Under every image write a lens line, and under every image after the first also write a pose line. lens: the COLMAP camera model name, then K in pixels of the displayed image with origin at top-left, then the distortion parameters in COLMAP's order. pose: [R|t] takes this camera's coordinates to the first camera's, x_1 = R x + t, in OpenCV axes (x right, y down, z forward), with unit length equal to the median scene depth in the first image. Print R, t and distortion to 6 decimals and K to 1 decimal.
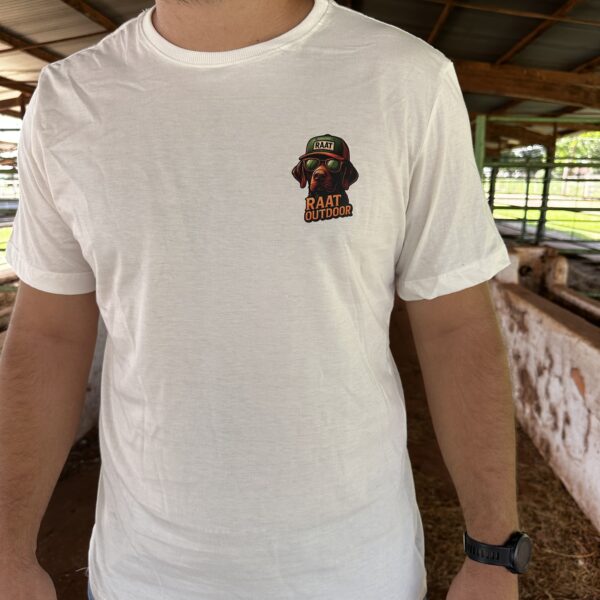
lens RADIAL K [[578.8, 0, 300.1], [0, 578.8, 302.9], [0, 0, 1]] dist [-0.087800, 0.080744]
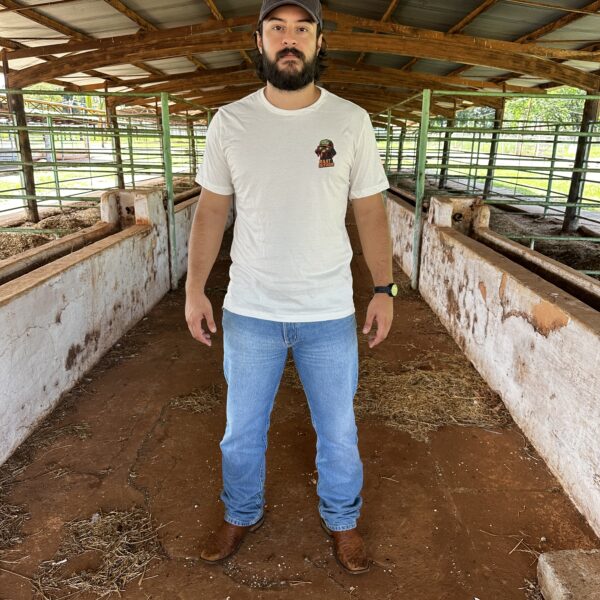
lens RADIAL K [[562.6, 0, 298.8], [0, 562.6, 300.8], [0, 0, 1]] dist [0.012626, -0.022617]
pose [[0.997836, -0.003742, 0.065639, -0.064592], [-0.001152, 0.997230, 0.074367, 0.058230], [-0.065735, -0.074282, 0.995068, -0.375552]]
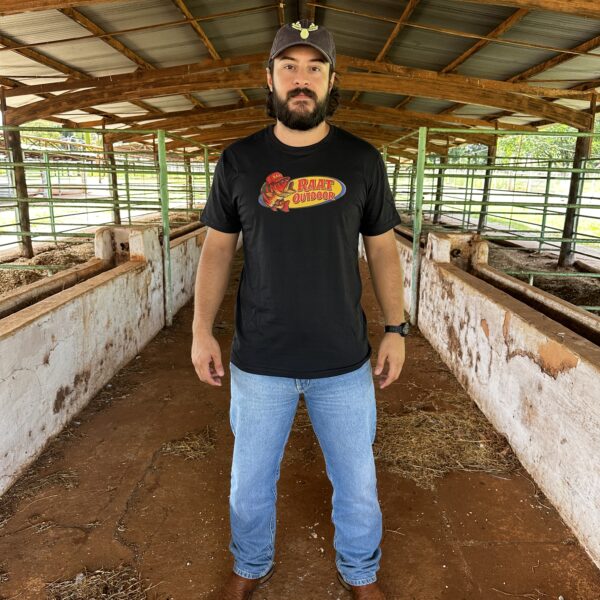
lens RADIAL K [[563.1, 0, 301.7], [0, 563.1, 299.9], [0, 0, 1]] dist [0.010563, -0.018279]
pose [[0.996931, -0.002144, 0.078259, -0.067164], [0.001099, 0.999910, 0.013392, 0.048658], [-0.078280, -0.013265, 0.996843, -0.338117]]
